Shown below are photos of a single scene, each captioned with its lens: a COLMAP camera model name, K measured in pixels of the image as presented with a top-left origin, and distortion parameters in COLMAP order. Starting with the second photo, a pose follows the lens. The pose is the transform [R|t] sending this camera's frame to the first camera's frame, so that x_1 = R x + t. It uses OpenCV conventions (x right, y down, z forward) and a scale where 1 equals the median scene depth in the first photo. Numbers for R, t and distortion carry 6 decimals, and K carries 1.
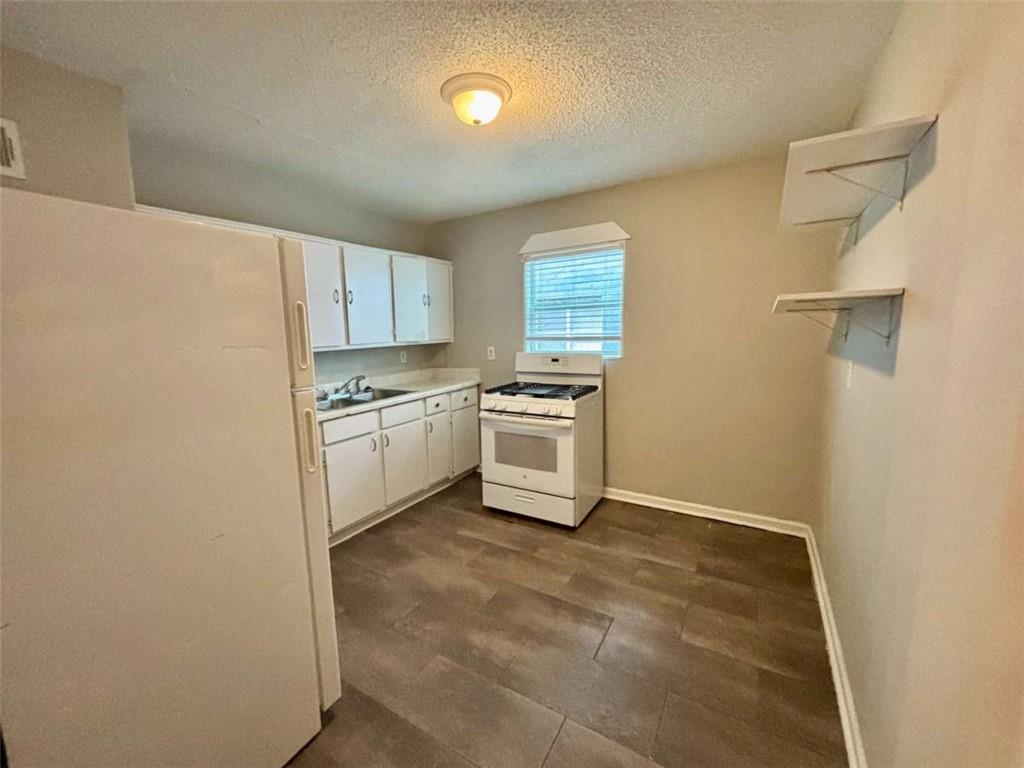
lens RADIAL K [[413.5, 0, 509.1], [0, 413.5, 380.7], [0, 0, 1]] dist [-0.001265, 0.000883]
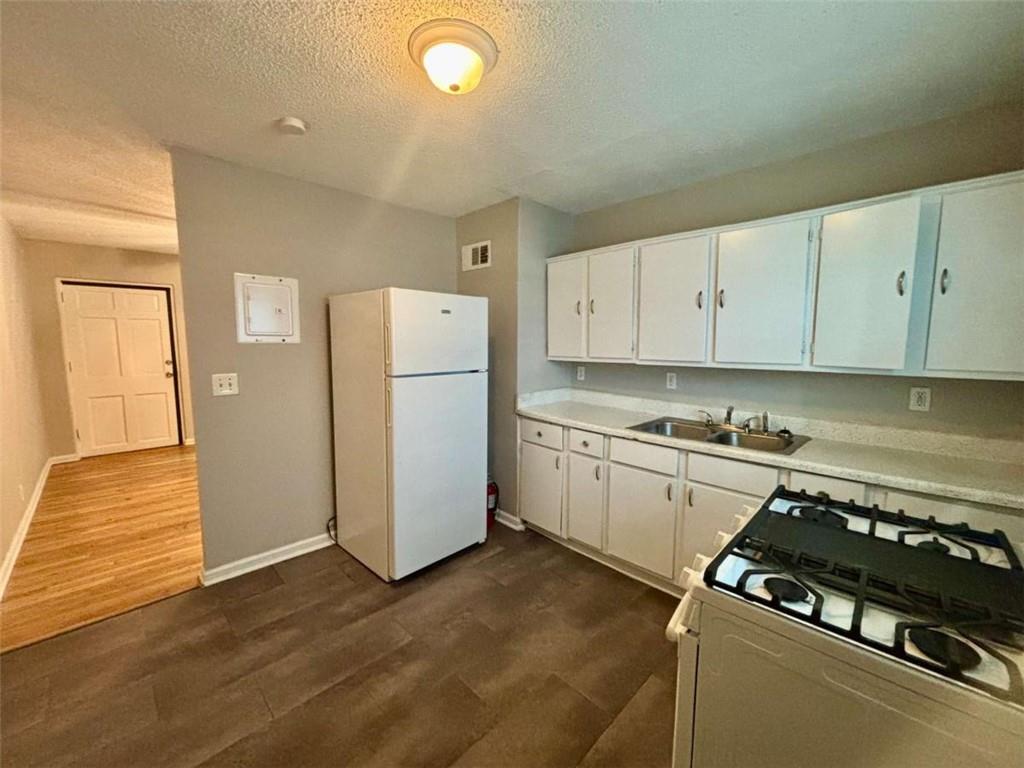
lens RADIAL K [[413.5, 0, 508.6], [0, 413.5, 387.6], [0, 0, 1]] dist [-0.001265, 0.000883]
pose [[-0.245800, 0.112090, -0.962818, 0.511920], [-0.132988, 0.979999, 0.148041, -0.119463], [0.960155, 0.164431, -0.225977, 0.956532]]
